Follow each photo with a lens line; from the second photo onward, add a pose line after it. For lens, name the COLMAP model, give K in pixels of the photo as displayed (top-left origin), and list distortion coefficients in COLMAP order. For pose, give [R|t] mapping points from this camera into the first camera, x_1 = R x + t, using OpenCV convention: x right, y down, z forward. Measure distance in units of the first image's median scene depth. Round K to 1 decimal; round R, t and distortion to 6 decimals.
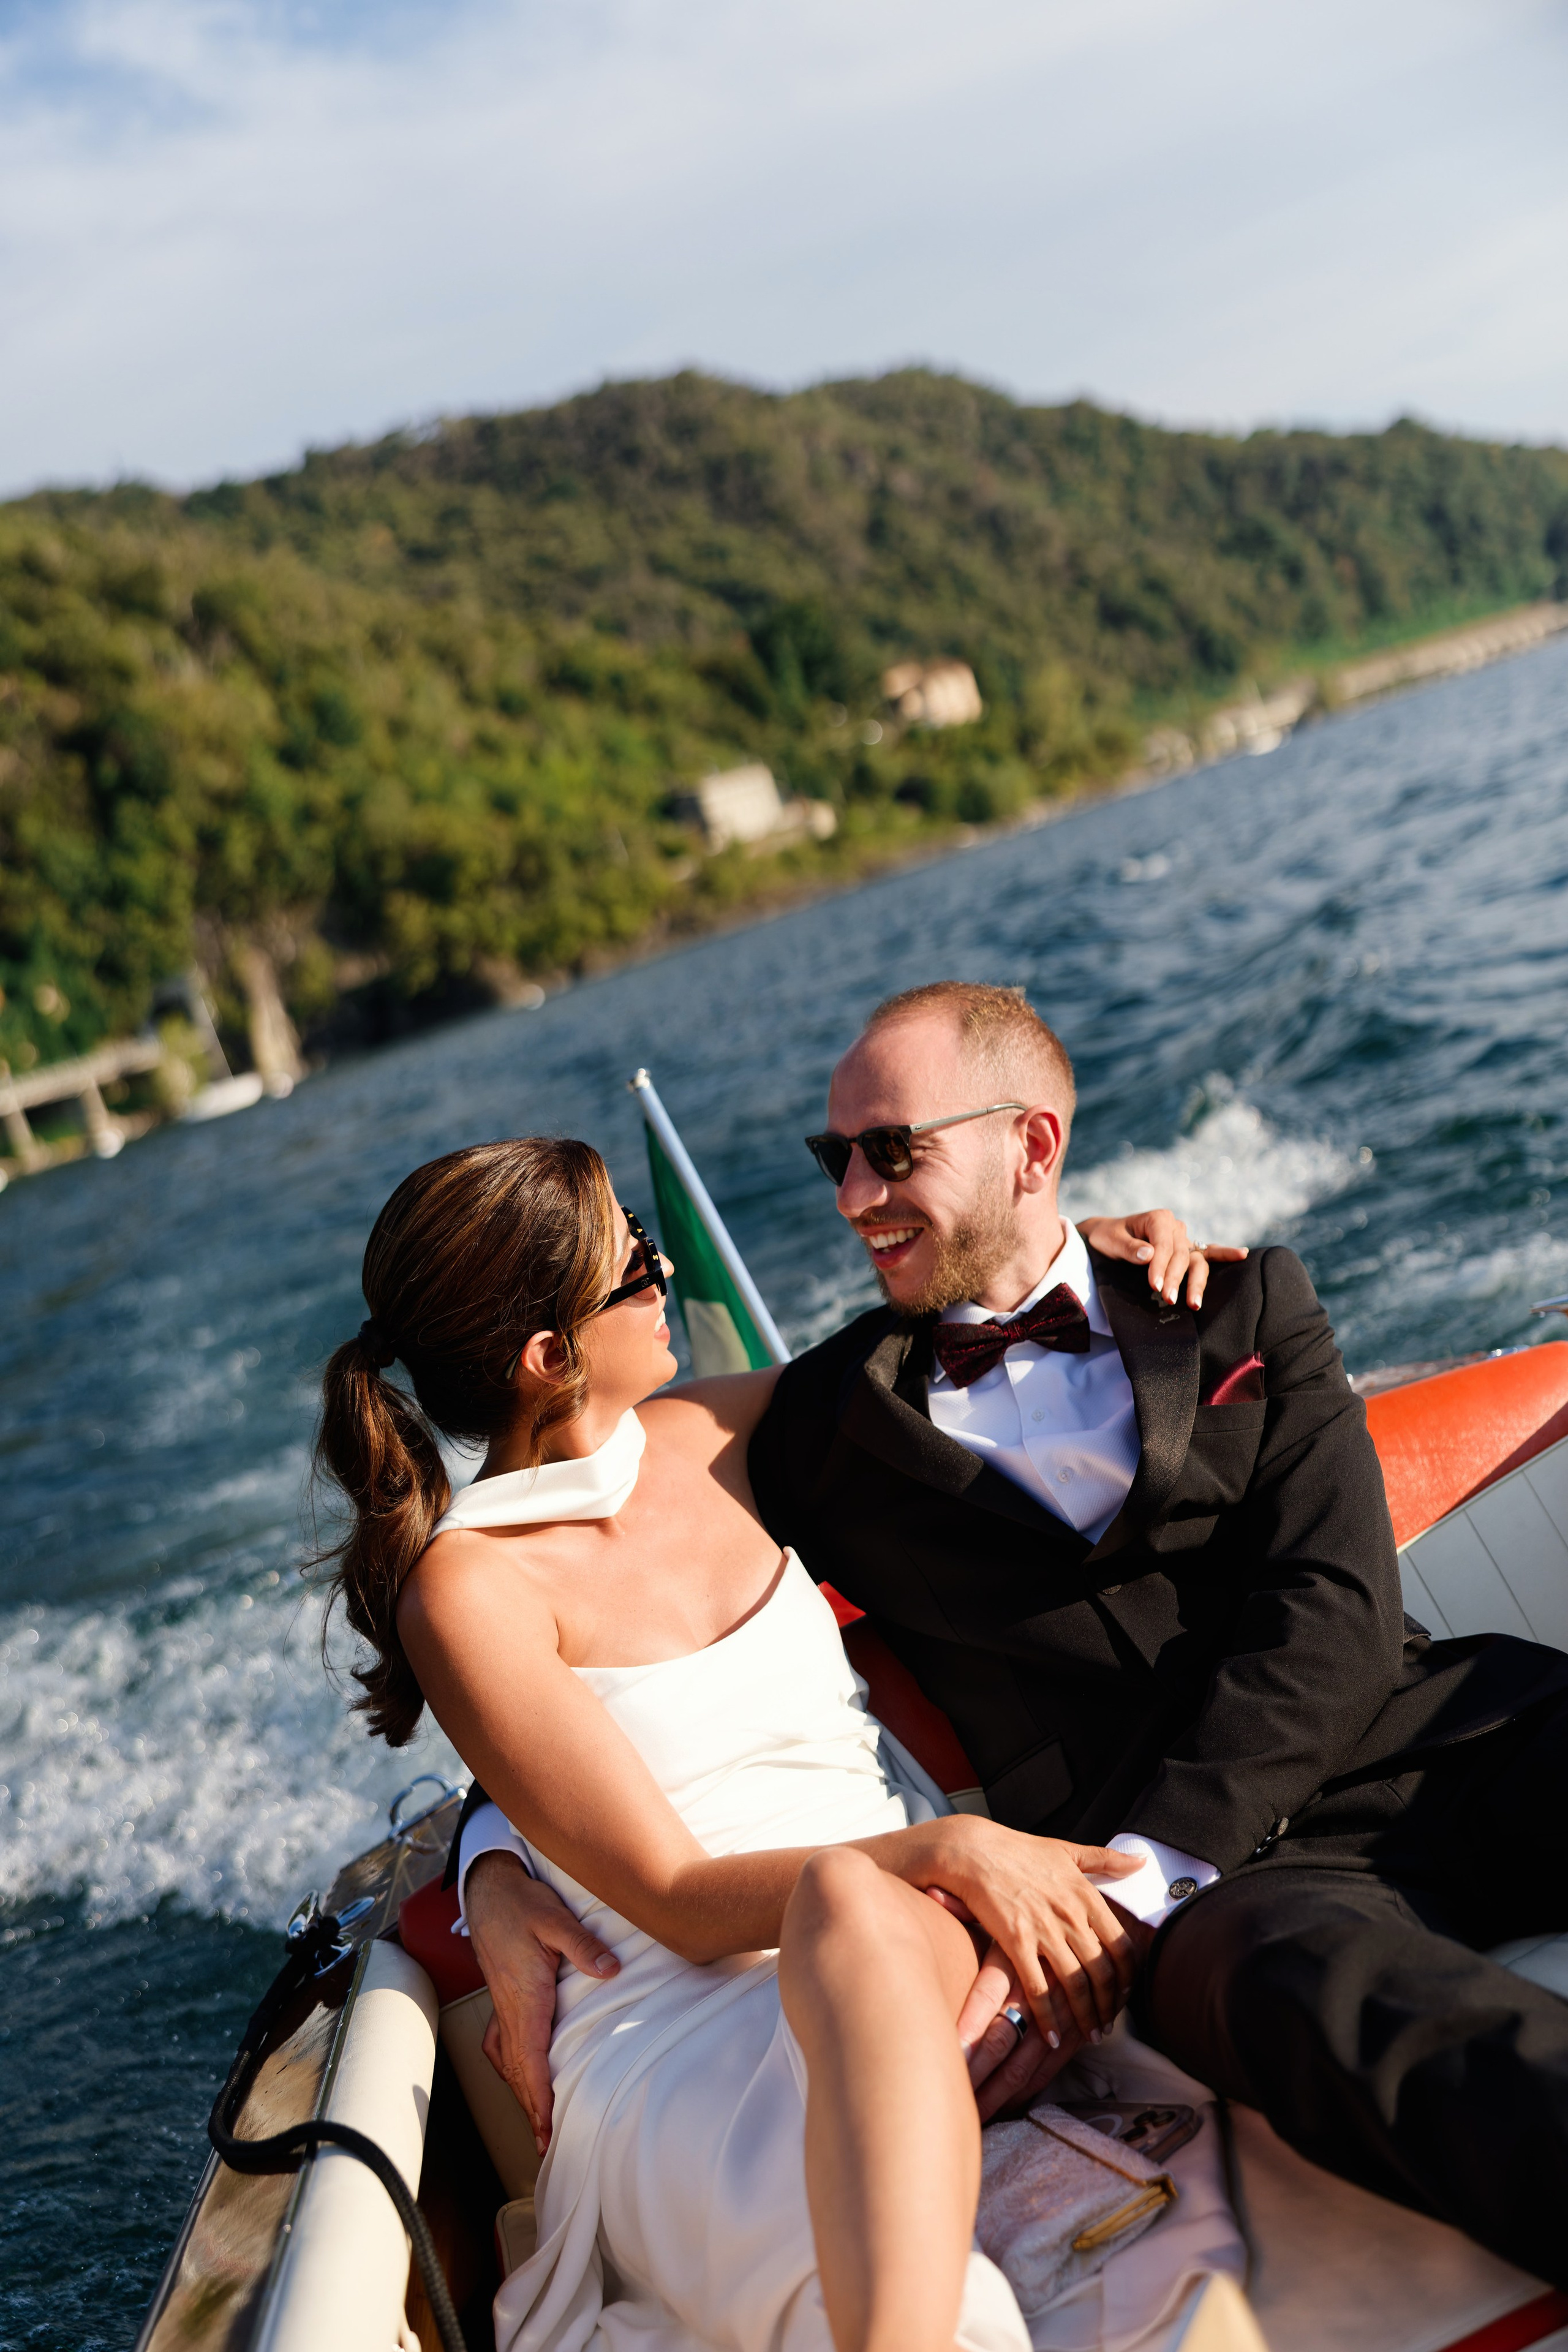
lens RADIAL K [[2500.2, 0, 775.0], [0, 2500.2, 1193.2], [0, 0, 1]] dist [0.015284, 0.000000]
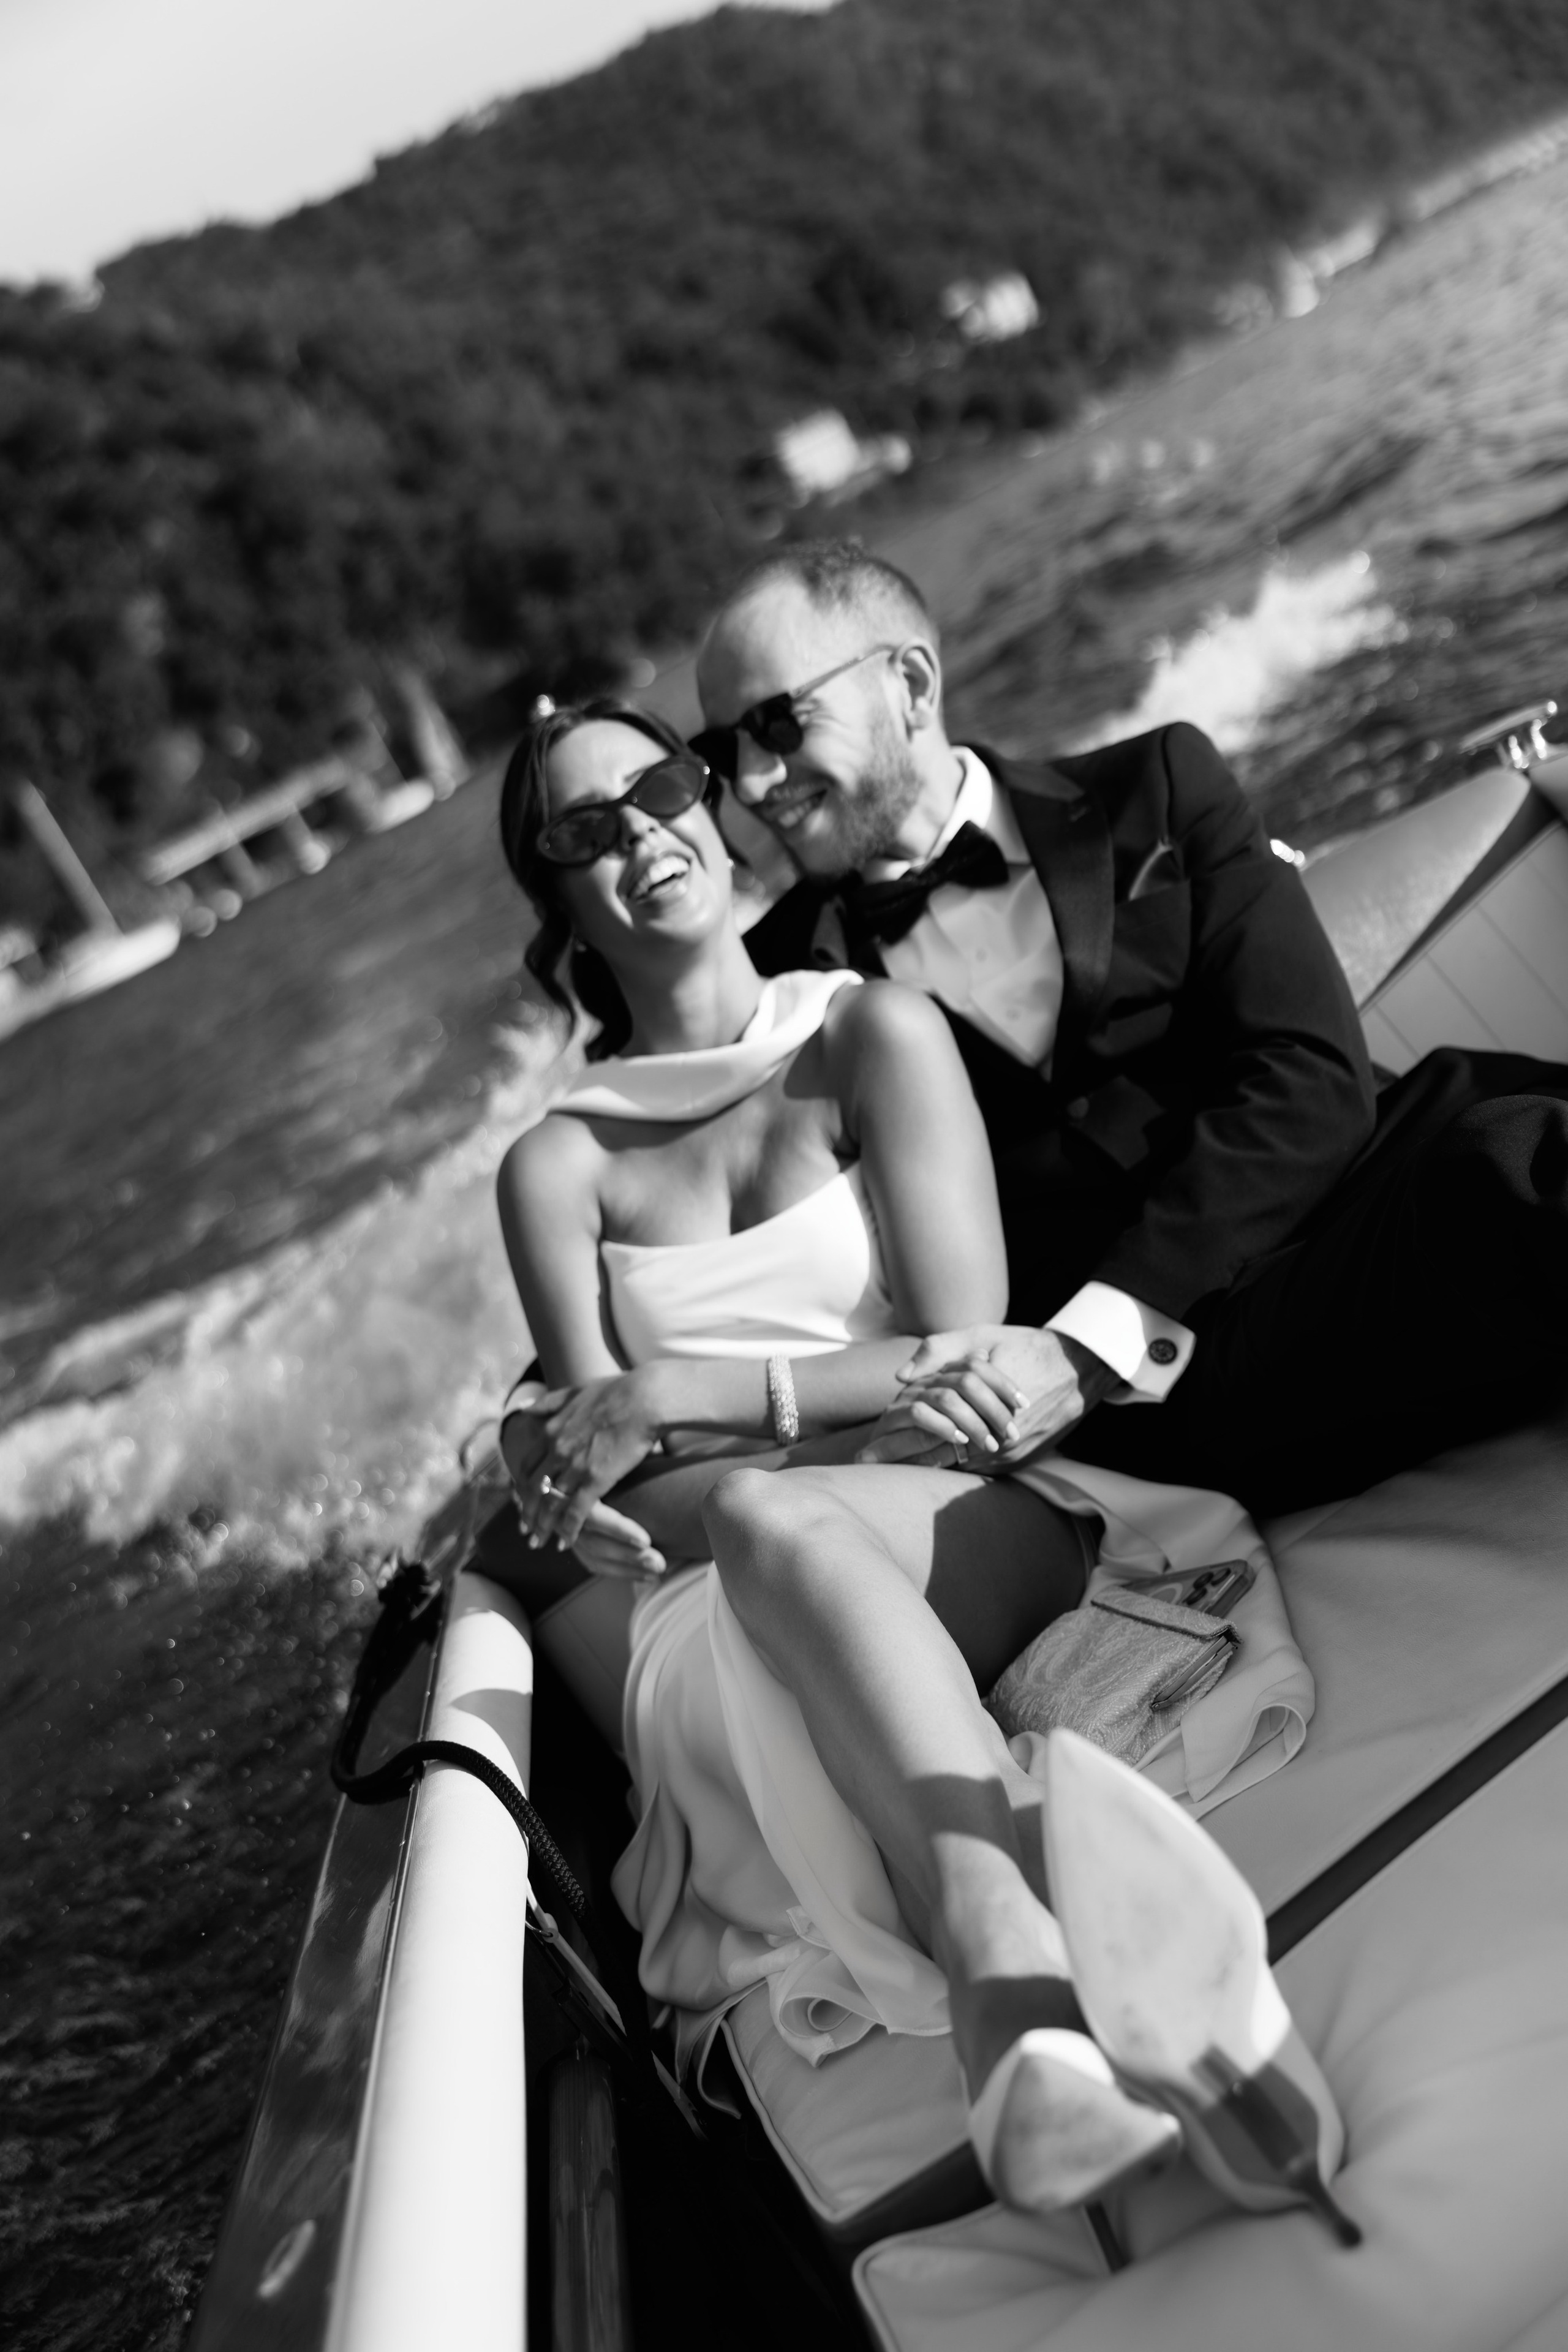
lens RADIAL K [[2476.4, 0, 783.4], [0, 2476.4, 1159.2], [0, 0, 1]] dist [0.054453, 0.000000]
pose [[0.984649, -0.146930, -0.094220, 0.027622], [0.158336, 0.979066, 0.127904, 0.003749], [0.073454, -0.140858, 0.987301, -0.109038]]
